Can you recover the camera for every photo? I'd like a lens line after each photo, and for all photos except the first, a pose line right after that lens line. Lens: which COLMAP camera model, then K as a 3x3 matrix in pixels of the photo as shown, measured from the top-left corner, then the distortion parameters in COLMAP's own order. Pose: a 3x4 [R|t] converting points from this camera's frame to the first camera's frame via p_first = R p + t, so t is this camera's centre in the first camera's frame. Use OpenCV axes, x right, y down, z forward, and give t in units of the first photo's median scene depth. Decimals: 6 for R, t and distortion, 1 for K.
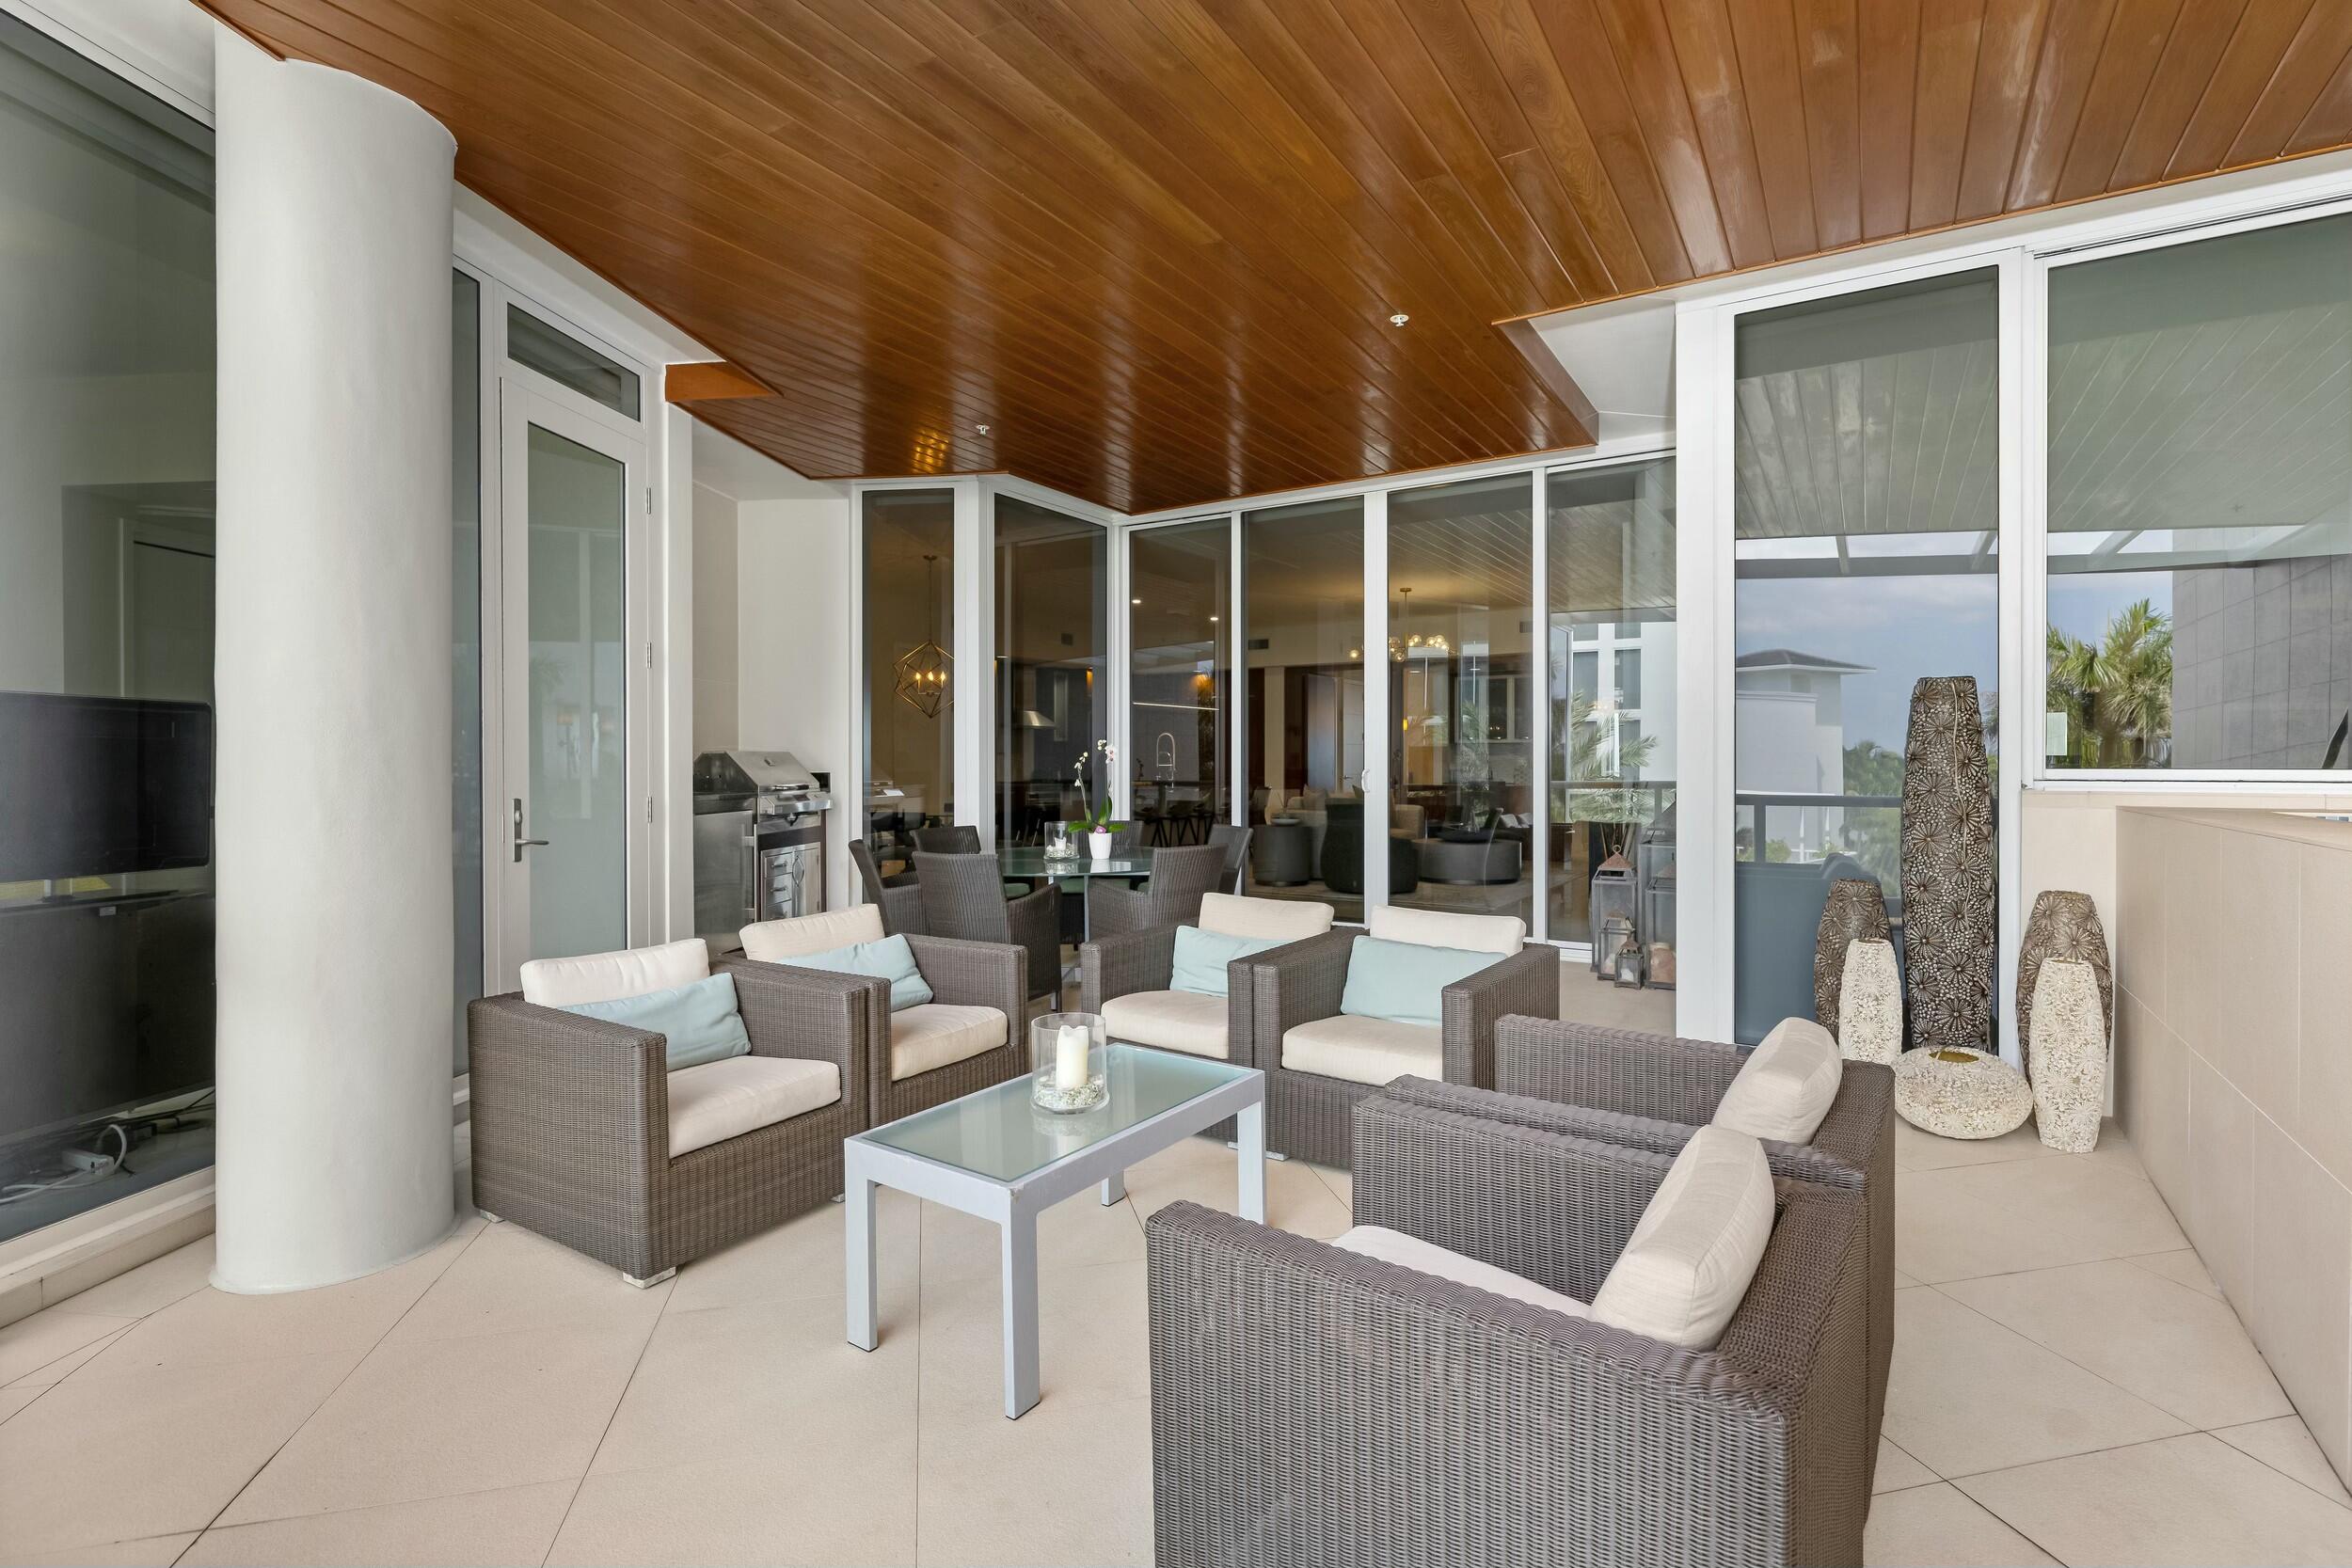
lens RADIAL K [[1095.6, 0, 1167.9], [0, 1095.6, 775.2], [0, 0, 1]] dist [-0.013031, -0.000005]
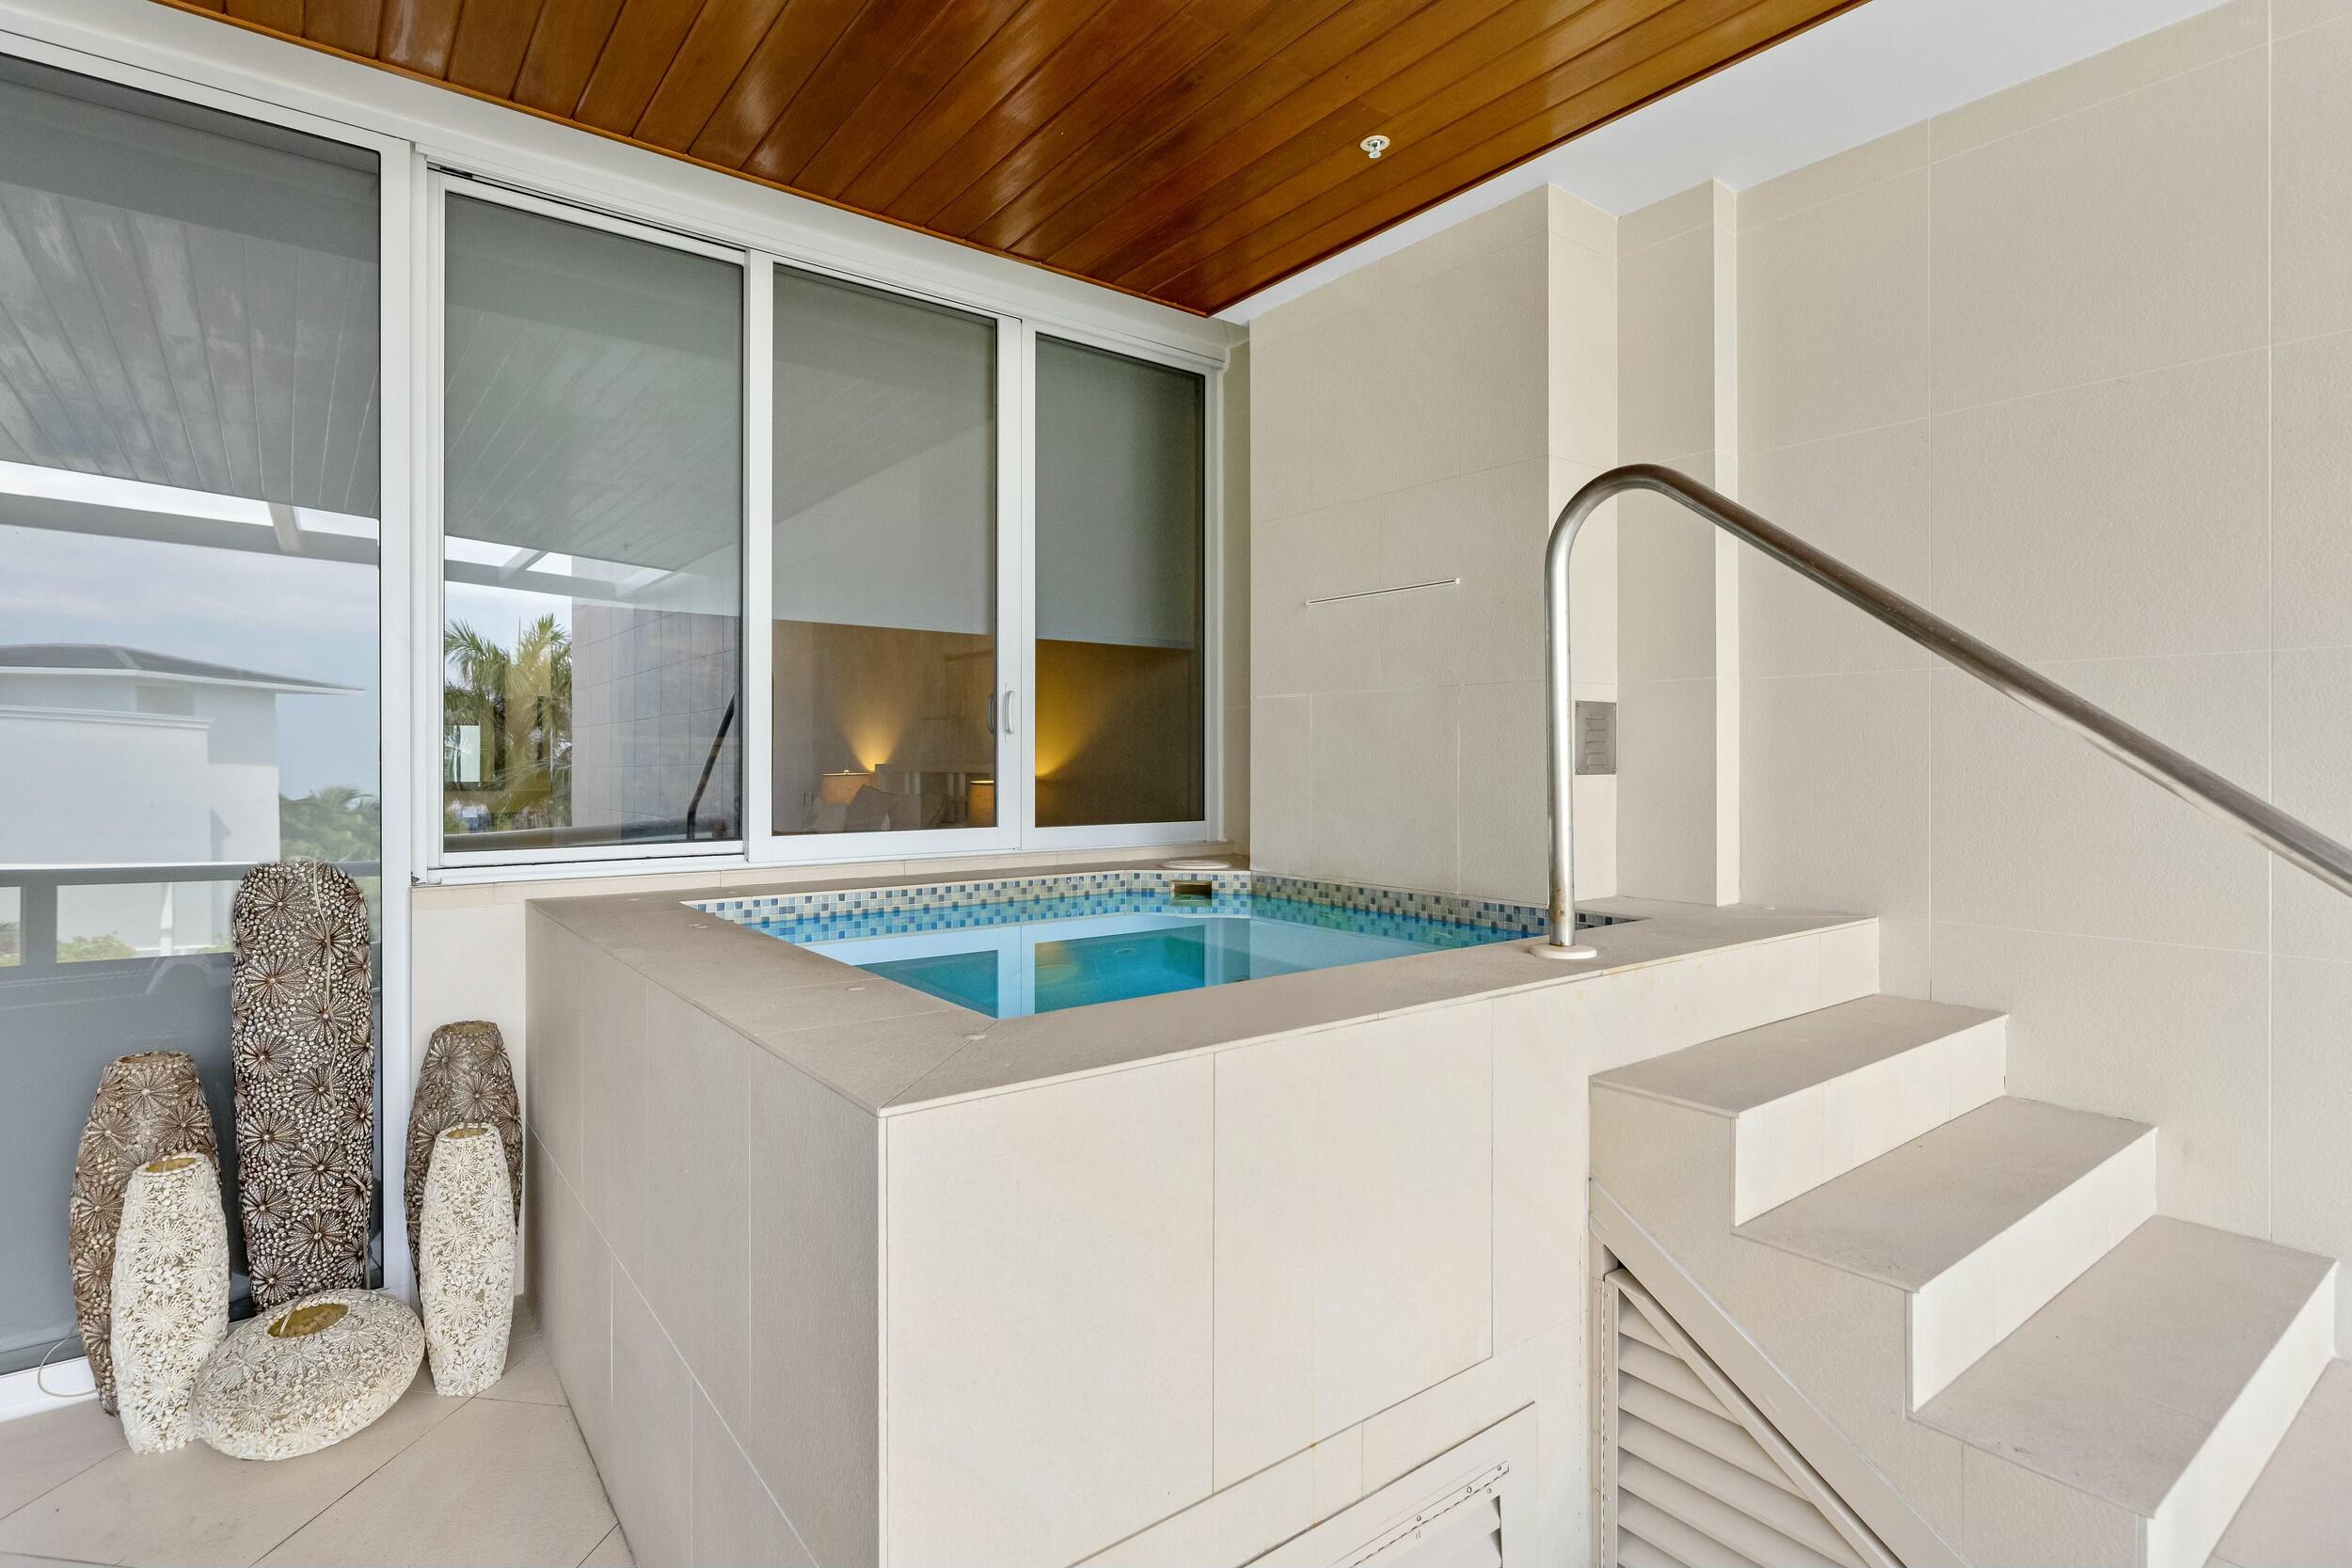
lens RADIAL K [[1142.7, 0, 1166.8], [0, 1142.7, 768.9], [0, 0, 1]] dist [-0.003302, 0.001254]
pose [[0.334952, -0.004323, 0.942225, 0.237267], [0.002190, 0.999990, 0.003810, -0.070119], [-0.942233, 0.000788, 0.334958, 0.268975]]
